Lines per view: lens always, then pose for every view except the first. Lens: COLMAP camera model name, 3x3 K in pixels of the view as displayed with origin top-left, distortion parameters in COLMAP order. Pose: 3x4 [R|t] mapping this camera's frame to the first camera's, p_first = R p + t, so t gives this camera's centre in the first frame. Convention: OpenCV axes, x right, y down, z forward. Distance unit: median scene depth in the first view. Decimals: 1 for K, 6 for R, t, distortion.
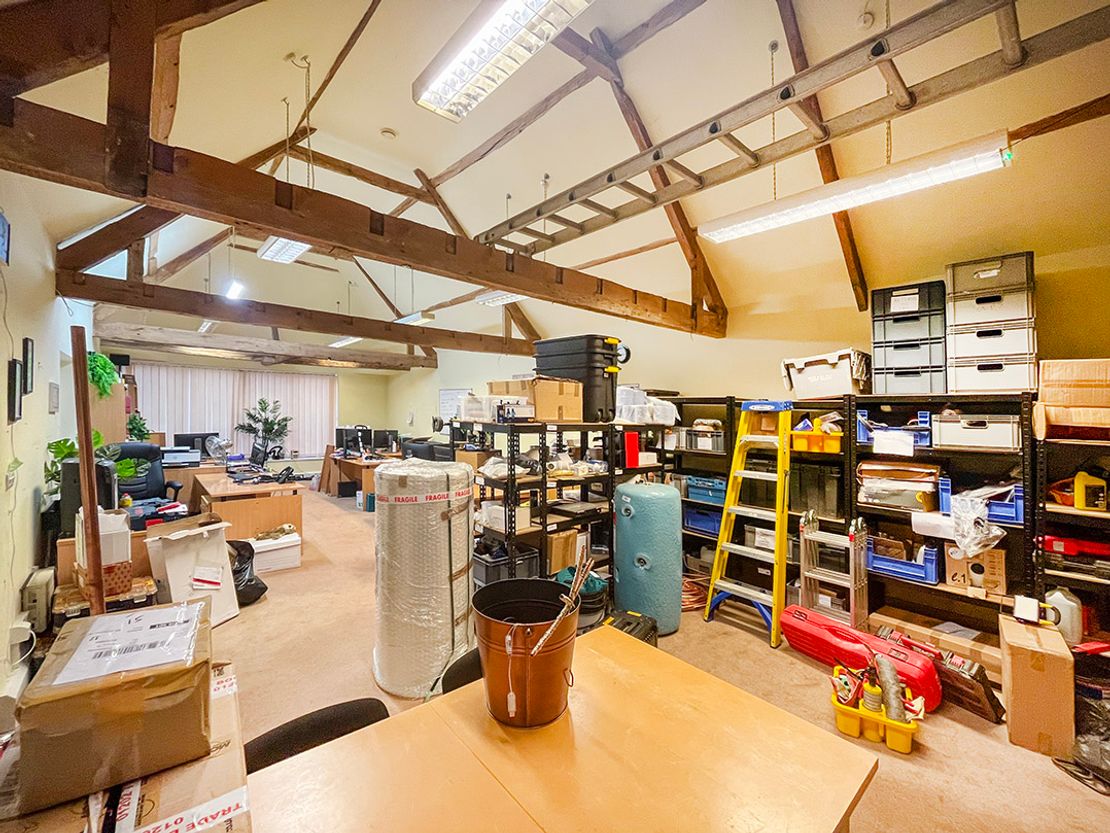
lens RADIAL K [[471.2, 0, 565.3], [0, 471.2, 412.3], [0, 0, 1]] dist [-0.002838, 0.000674]
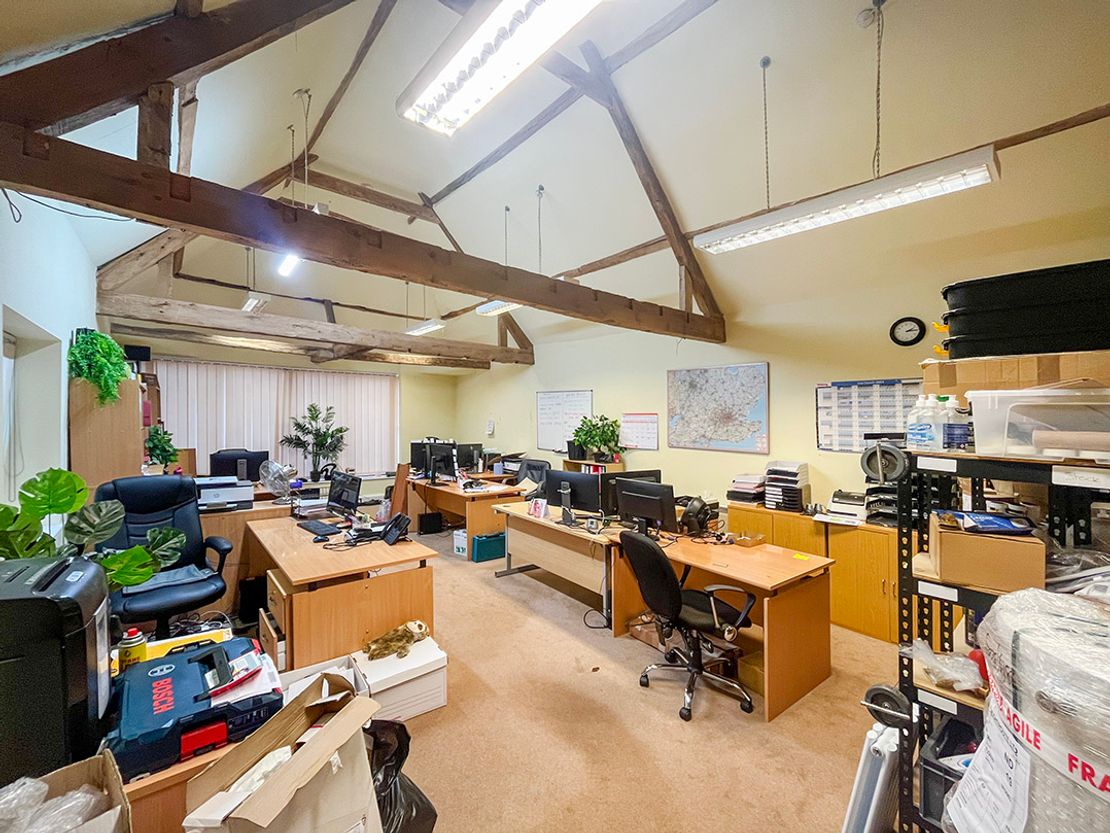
lens RADIAL K [[449.8, 0, 544.1], [0, 449.8, 416.8], [0, 0, 1]] dist [-0.002006, -0.000703]
pose [[0.999479, -0.003132, -0.032115, -0.260542], [0.003107, 0.999995, -0.000840, -0.006970], [0.032118, 0.000740, 0.999484, 0.287850]]
